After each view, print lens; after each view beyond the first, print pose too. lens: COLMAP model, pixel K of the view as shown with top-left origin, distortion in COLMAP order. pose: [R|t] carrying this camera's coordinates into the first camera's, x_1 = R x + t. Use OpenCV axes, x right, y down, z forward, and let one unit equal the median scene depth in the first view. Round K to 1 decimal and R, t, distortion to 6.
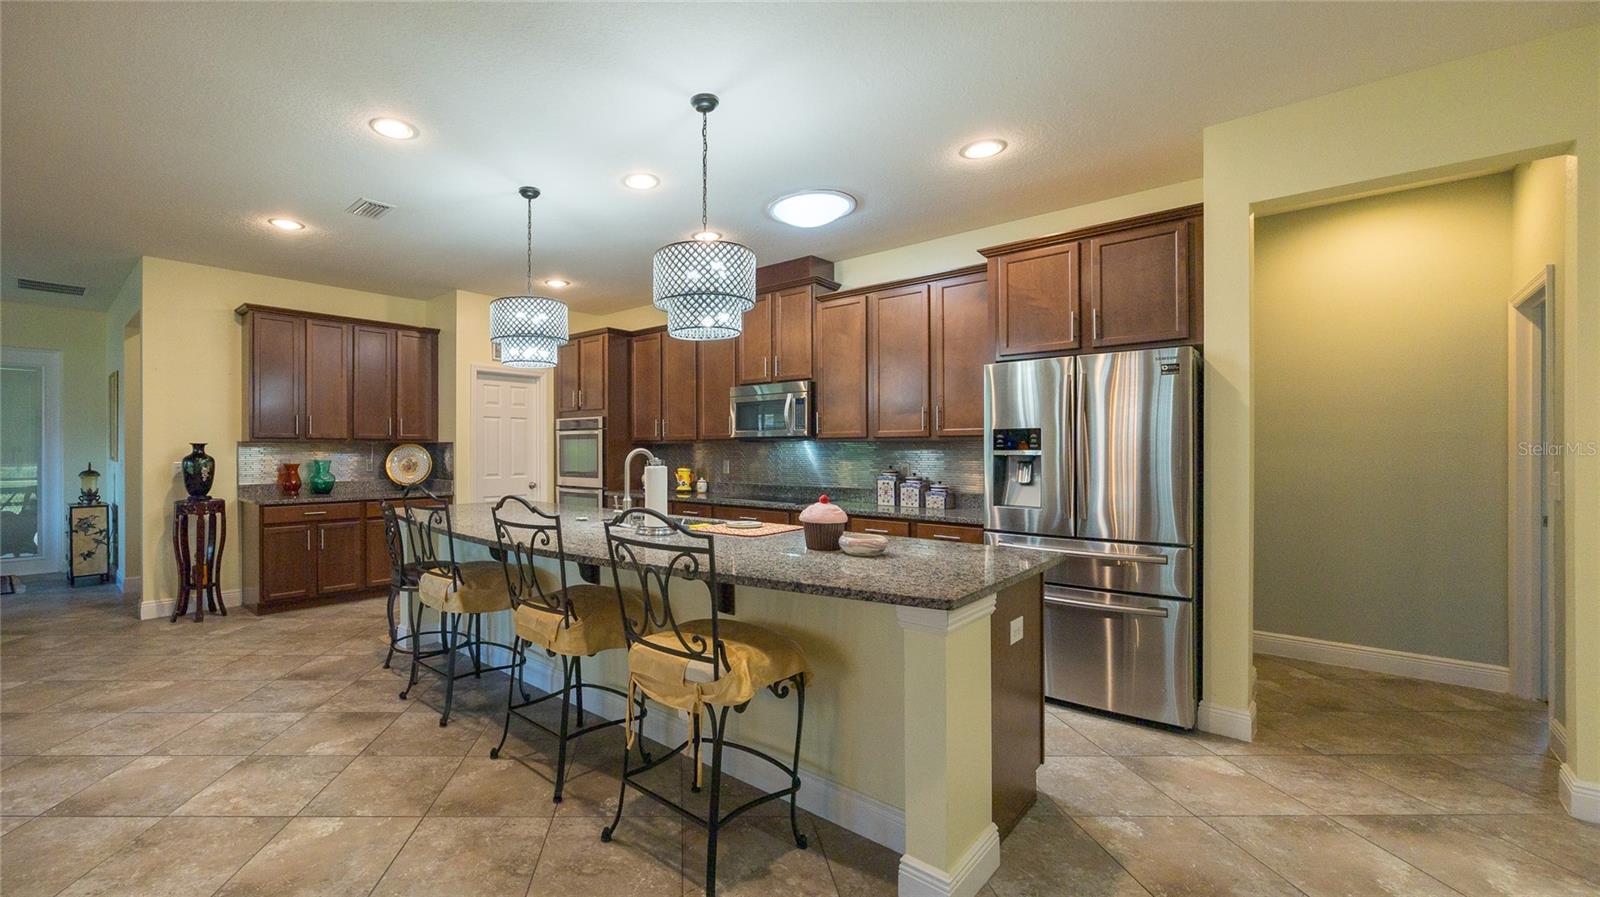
lens RADIAL K [[650.4, 0, 680.8], [0, 650.4, 452.0], [0, 0, 1]] dist [-0.004204, -0.000432]
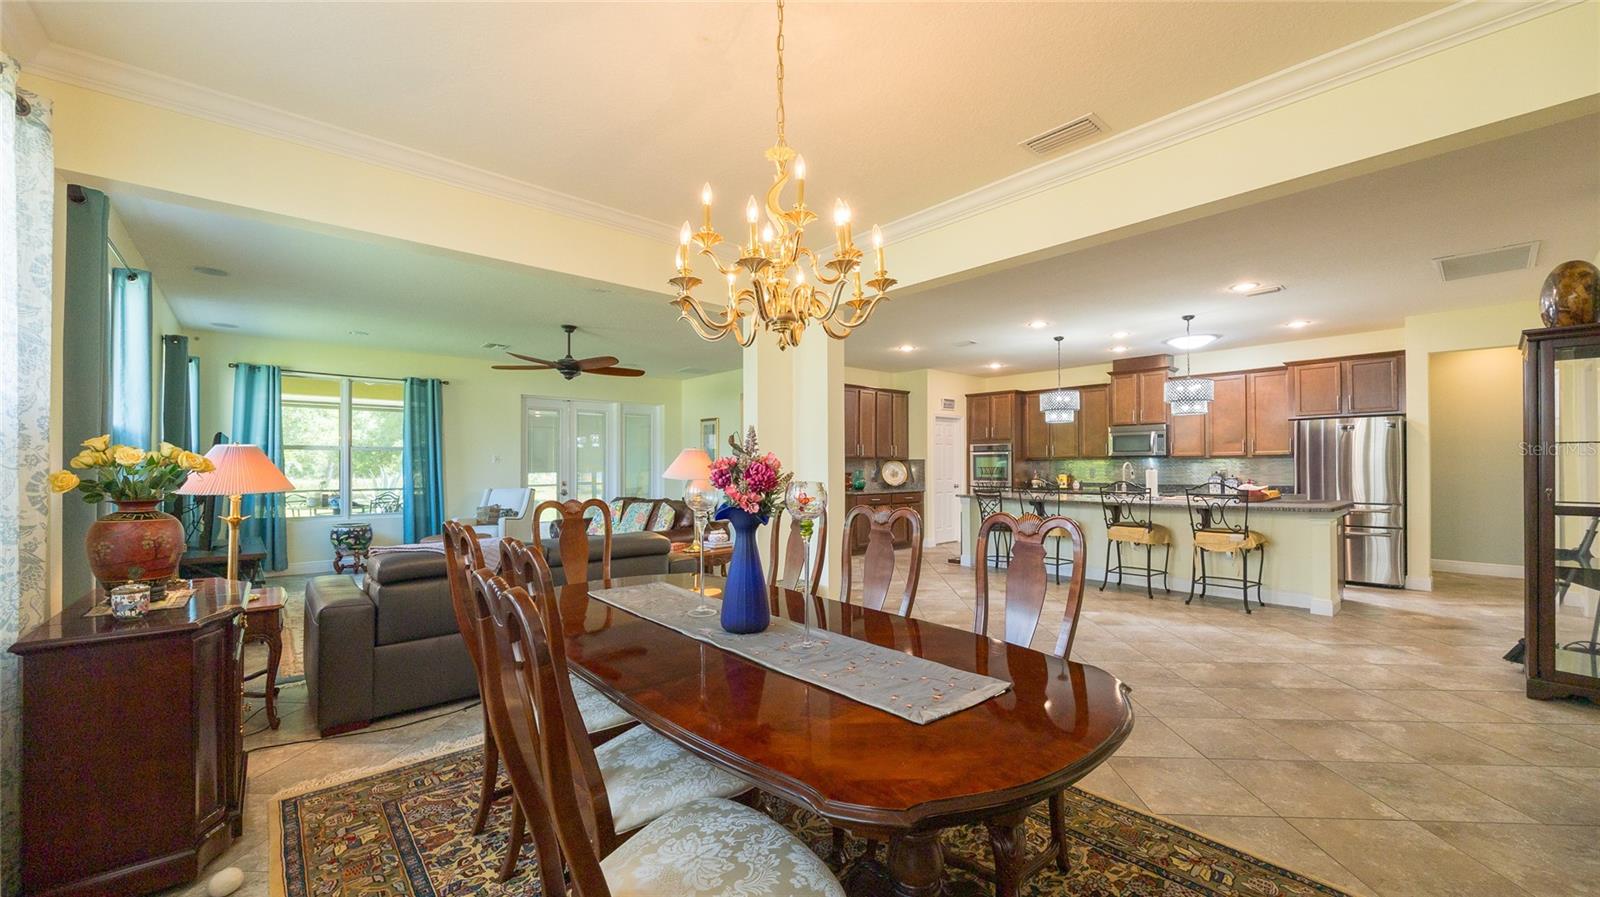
lens RADIAL K [[619.2, 0, 810.4], [0, 619.2, 460.9], [0, 0, 1]] dist [-0.003134, 0.000019]
pose [[0.998238, -0.004751, -0.059146, -0.946058], [0.004285, 0.999959, -0.007998, 0.000383], [0.059182, 0.007730, 0.998217, -1.051209]]
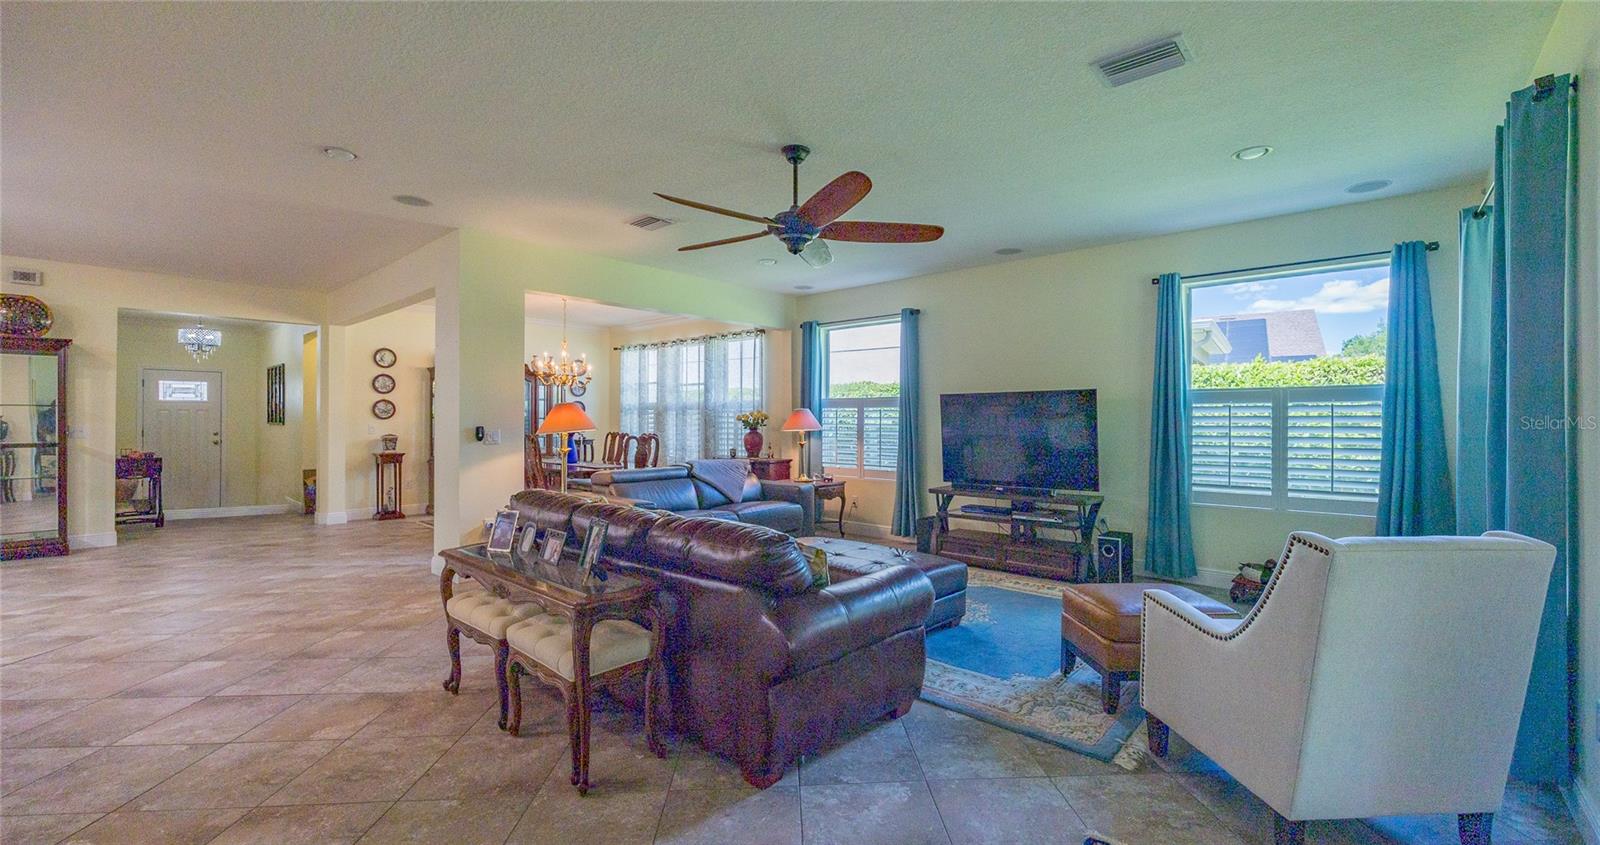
lens RADIAL K [[650.5, 0, 830.3], [0, 650.5, 413.3], [0, 0, 1]] dist [-0.004604, 0.000021]
pose [[-0.997892, -0.005031, -0.064708, -1.783036], [-0.004552, 0.999961, -0.007537, -0.006736], [0.064744, -0.007226, -0.997876, 1.801688]]
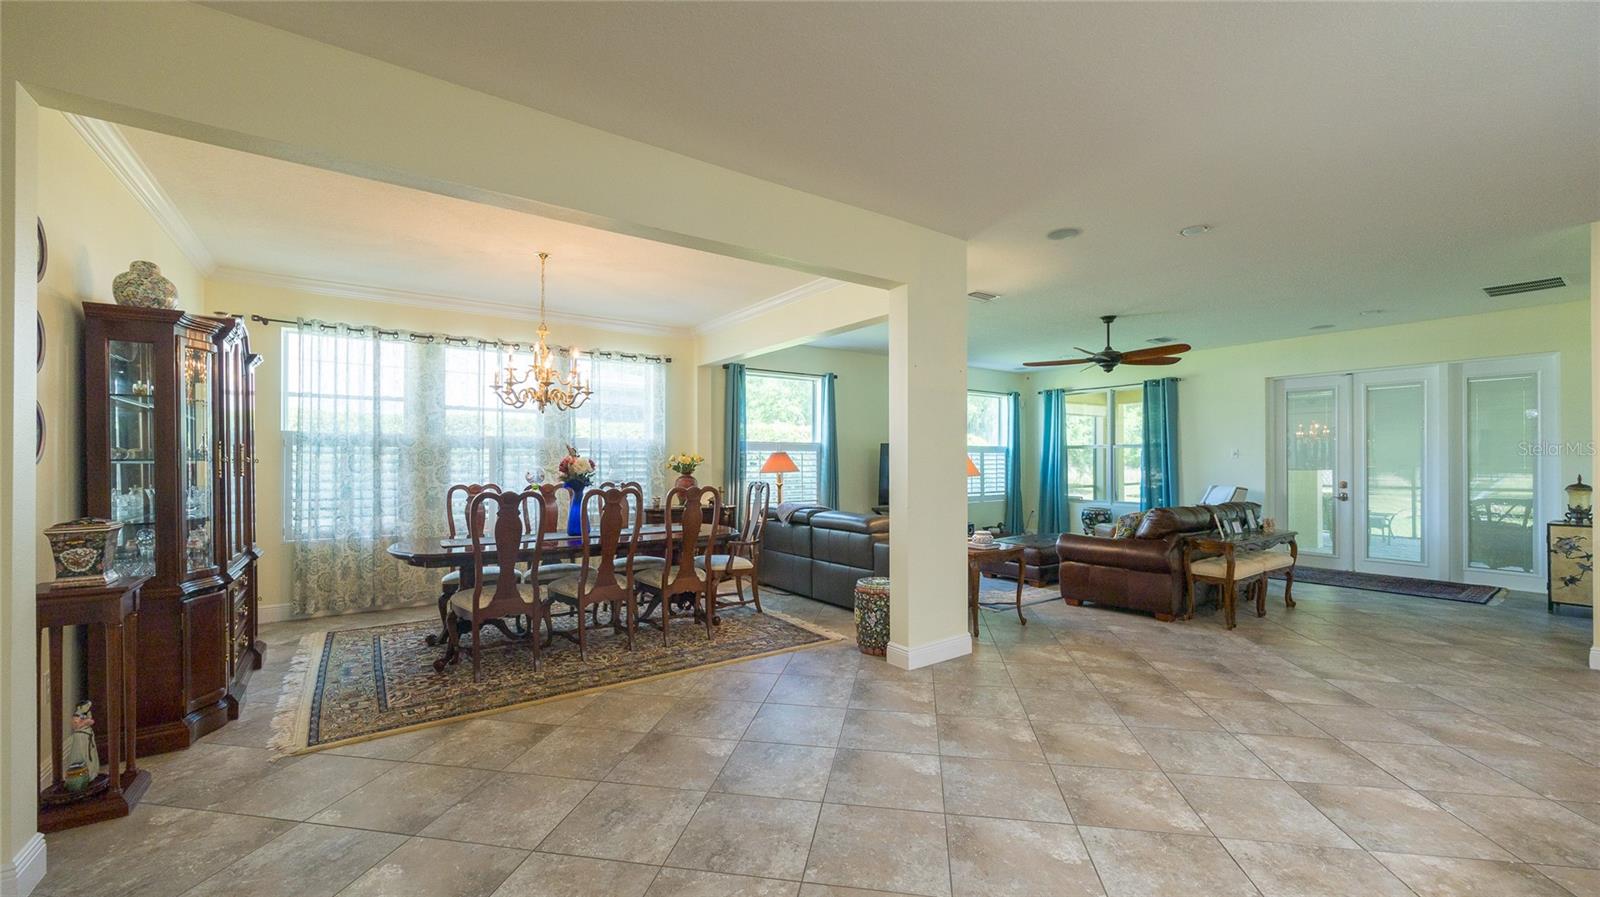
lens RADIAL K [[619.2, 0, 806.6], [0, 619.2, 465.5], [0, 0, 1]] dist [-0.003134, 0.000019]
pose [[-0.175311, 0.006801, -0.984490, 0.150135], [-0.000509, 0.999975, 0.006998, -0.003852], [0.984513, 0.001727, -0.175303, 0.226184]]
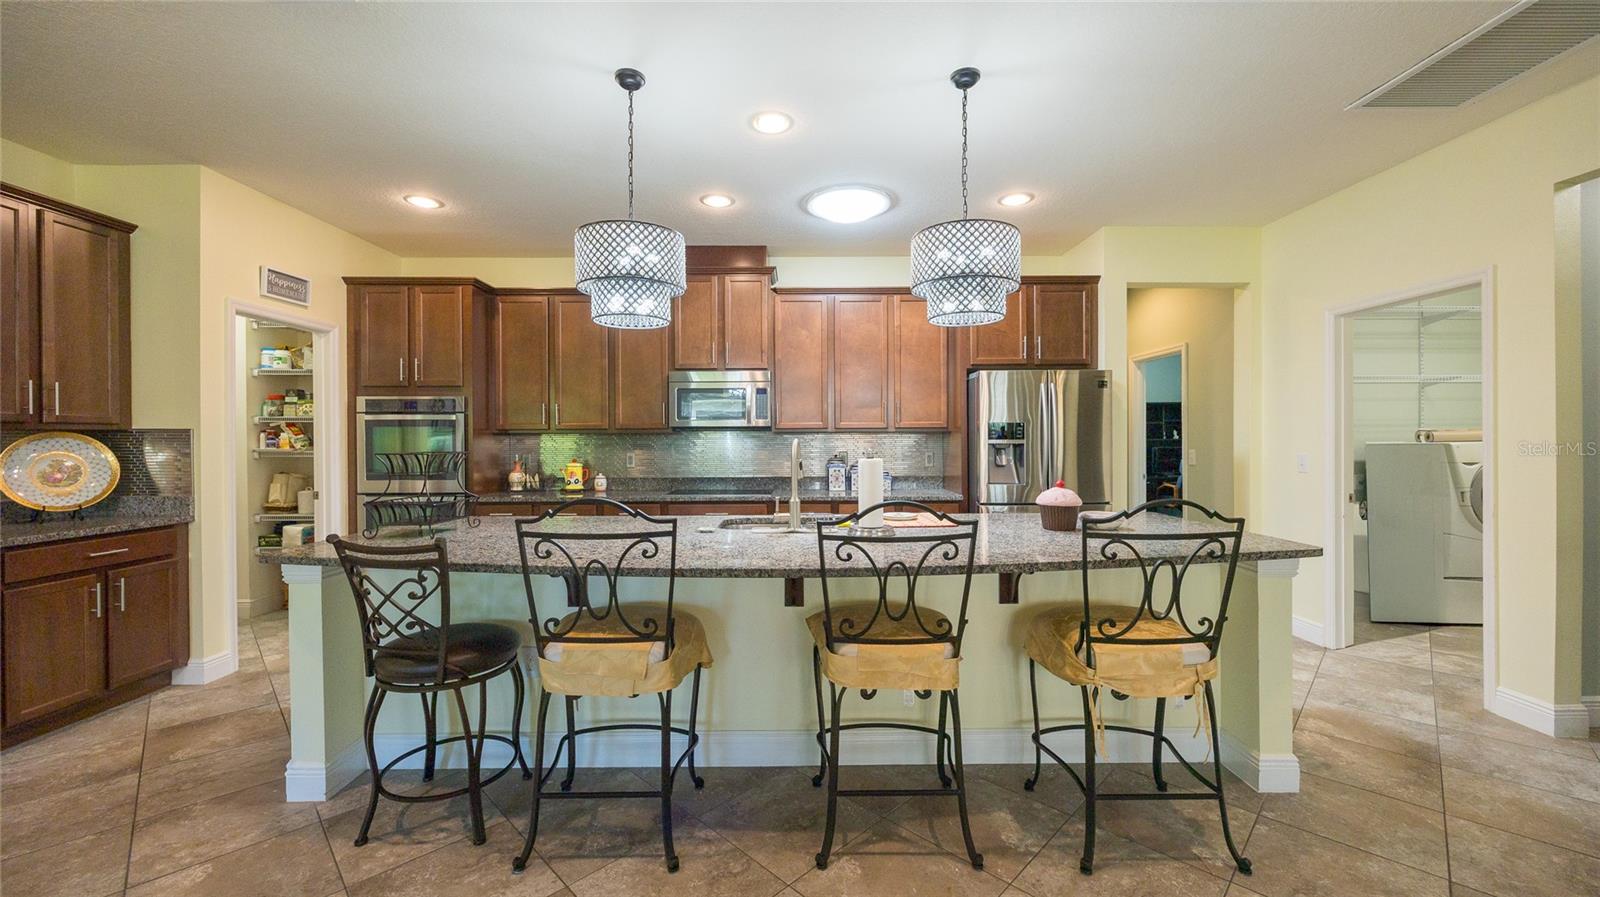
lens RADIAL K [[619.2, 0, 804.3], [0, 619.2, 436.5], [0, 0, 1]] dist [-0.003134, 0.000019]
pose [[0.708811, 0.000382, 0.705399, -0.603792], [0.005847, 0.999962, -0.006417, -0.003378], [-0.705375, 0.008673, 0.708782, 0.399904]]
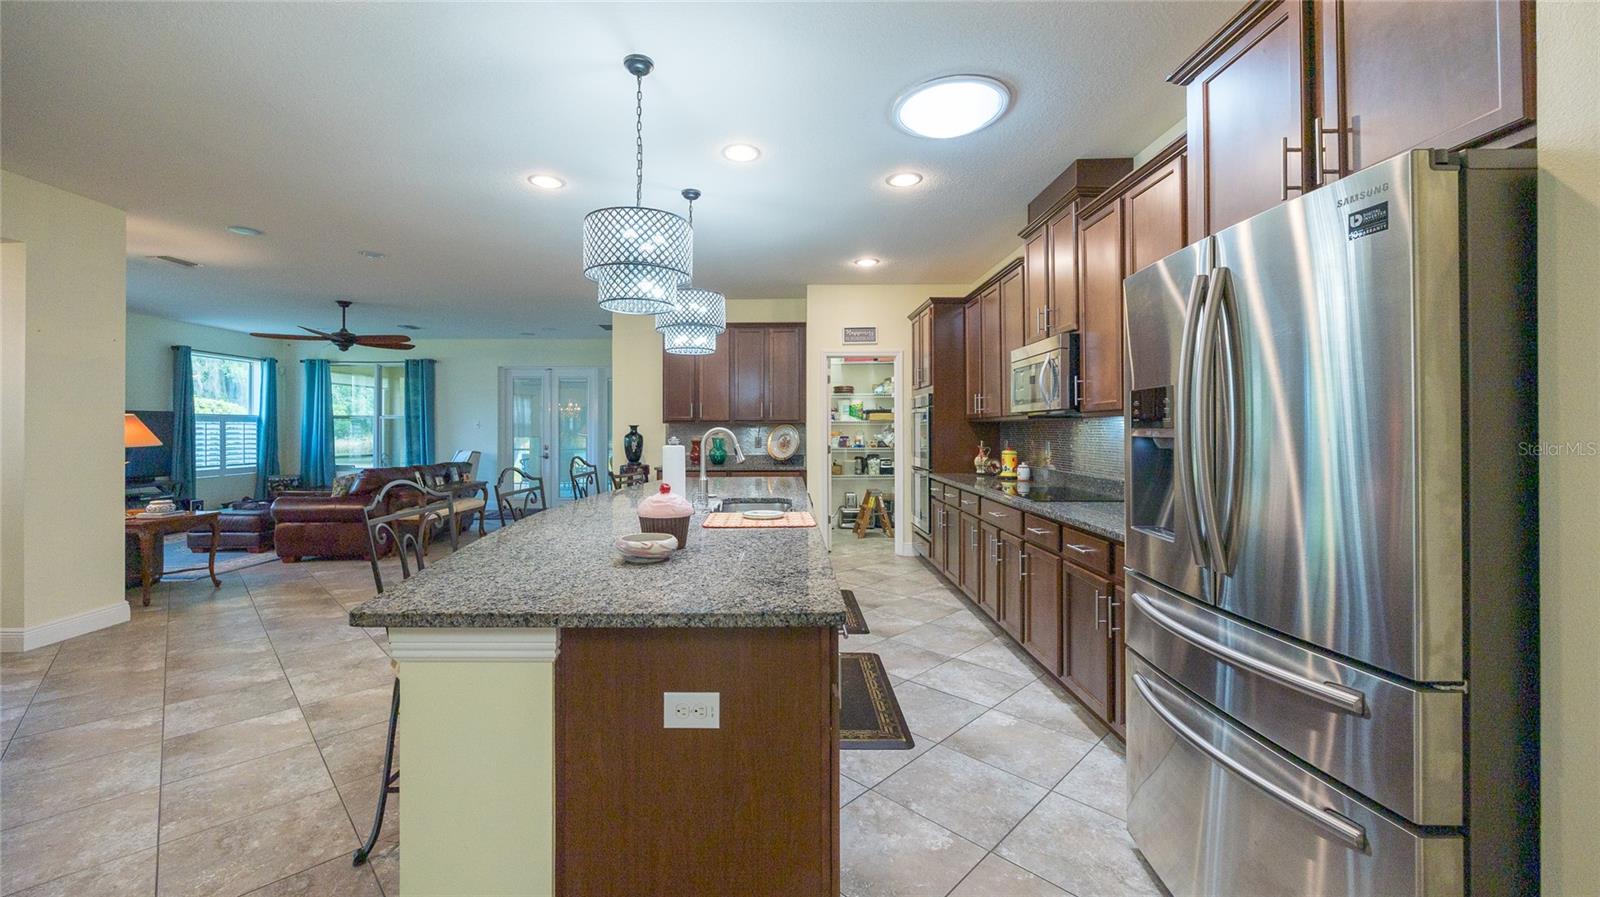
lens RADIAL K [[619.2, 0, 771.3], [0, 619.2, 423.6], [0, 0, 1]] dist [-0.003134, 0.000019]
pose [[0.688673, -0.010736, -0.724992, 0.638514], [0.001215, 0.999906, -0.013652, 0.002273], [0.725071, 0.008521, 0.688622, 0.402297]]
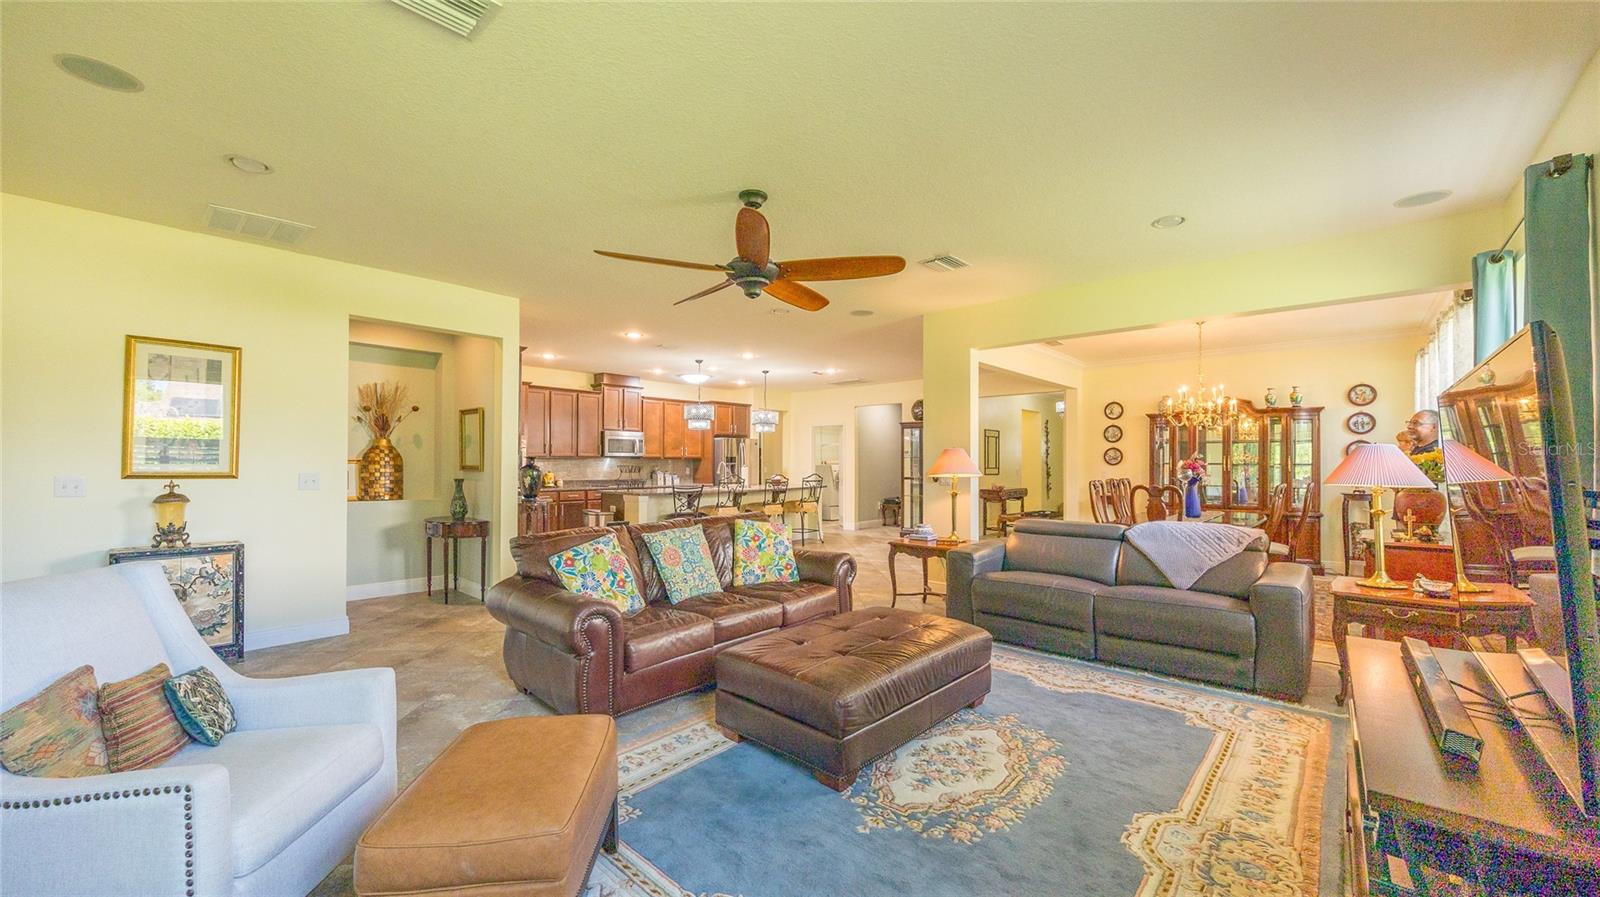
lens RADIAL K [[612.2, 0, 807.5], [0, 612.2, 463.2], [0, 0, 1]] dist [0.015595, -0.000057]
pose [[-0.055829, 0.000410, 0.998440, -2.771383], [-0.001194, 0.999999, -0.000477, 0.000063], [-0.998440, -0.001219, -0.055828, 0.736863]]
